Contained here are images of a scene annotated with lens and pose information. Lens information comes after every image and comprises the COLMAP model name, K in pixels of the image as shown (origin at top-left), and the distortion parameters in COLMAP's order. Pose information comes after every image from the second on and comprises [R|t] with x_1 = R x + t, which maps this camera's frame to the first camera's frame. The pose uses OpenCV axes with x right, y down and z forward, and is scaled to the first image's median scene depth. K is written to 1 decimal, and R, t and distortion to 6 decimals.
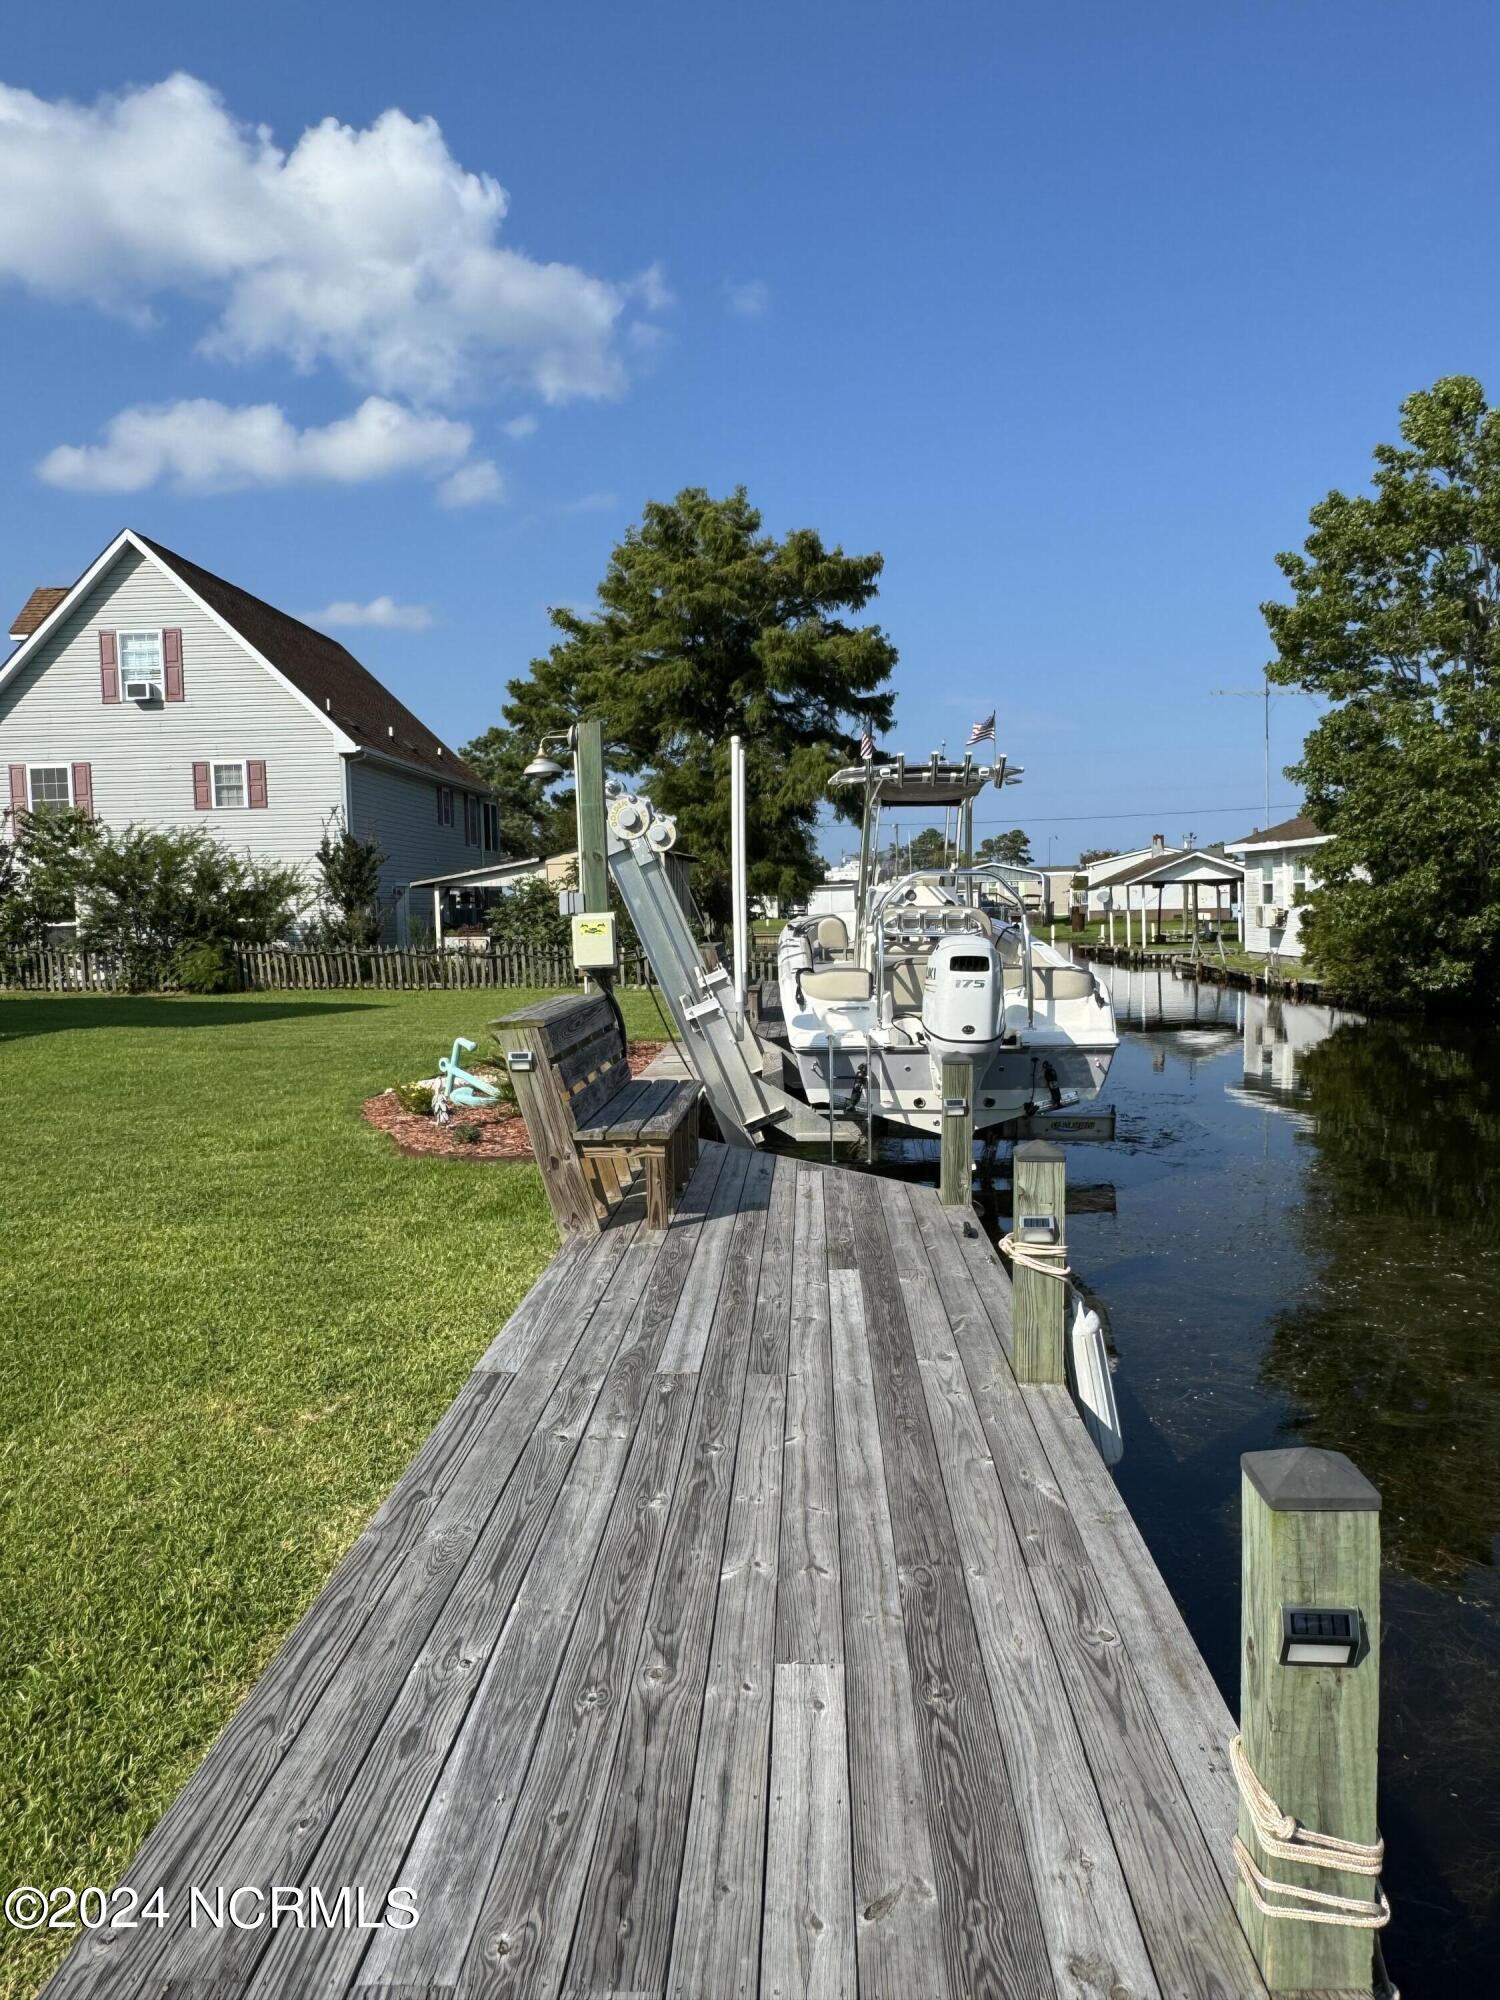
lens RADIAL K [[1395.8, 0, 750.0], [0, 1395.8, 1000.0], [0, 0, 1]] dist [0.002712, -0.000529]
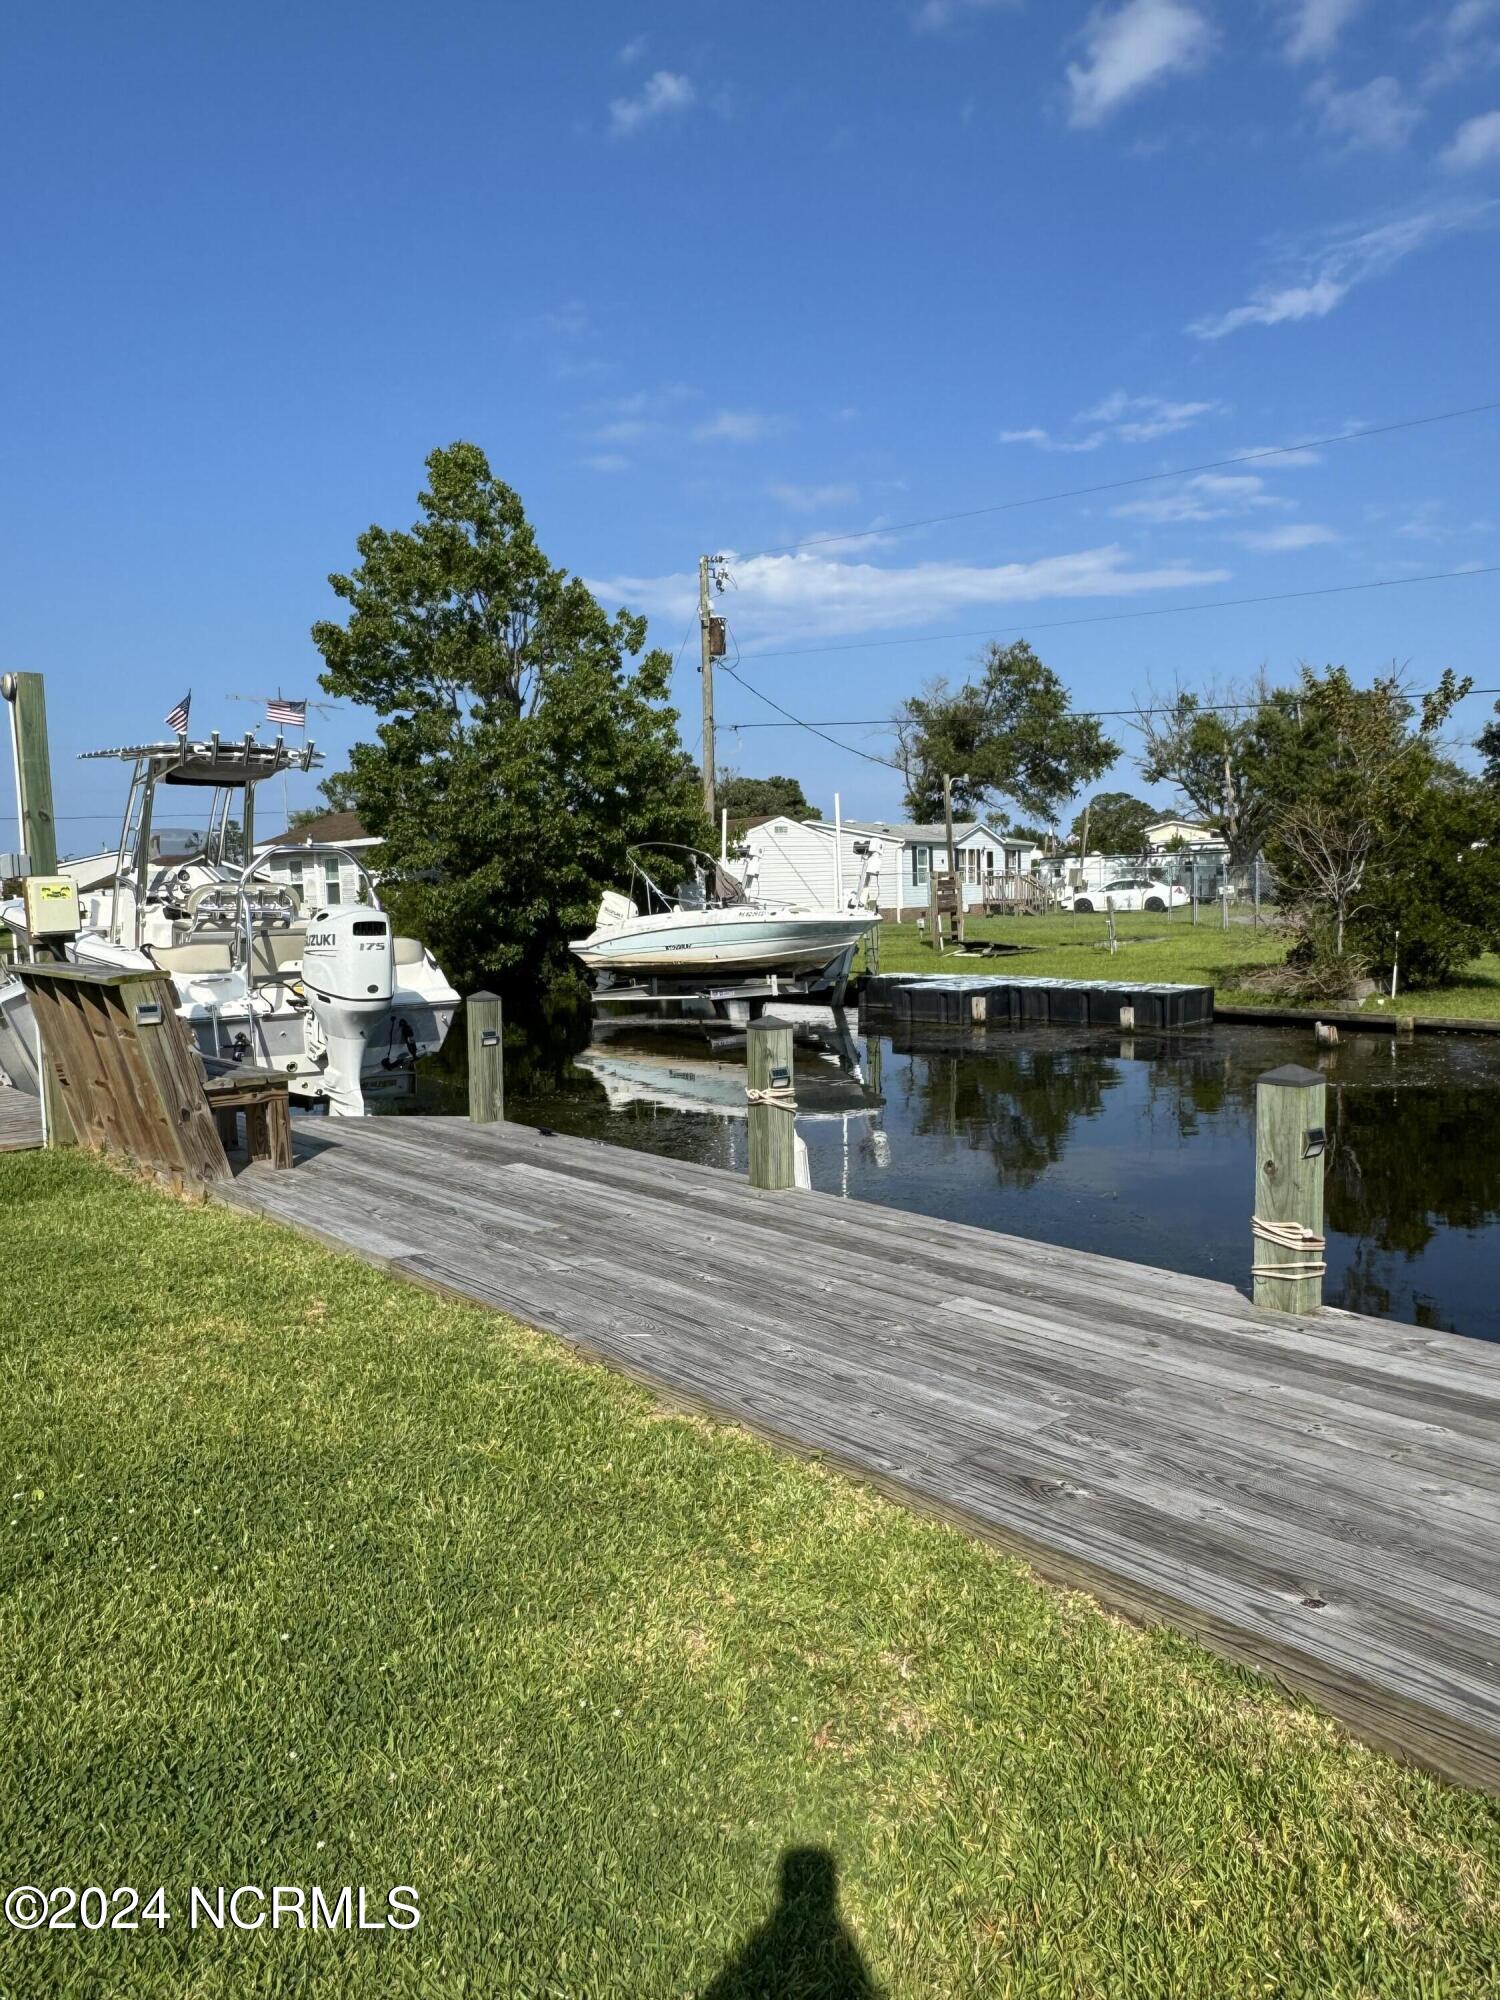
lens RADIAL K [[1395.8, 0, 750.0], [0, 1395.8, 1000.0], [0, 0, 1]] dist [0.002712, -0.000529]
pose [[0.733920, -0.053270, 0.677143, -0.789168], [0.058878, 0.998157, 0.014709, 0.067284], [-0.676679, 0.029073, 0.735704, -0.010793]]
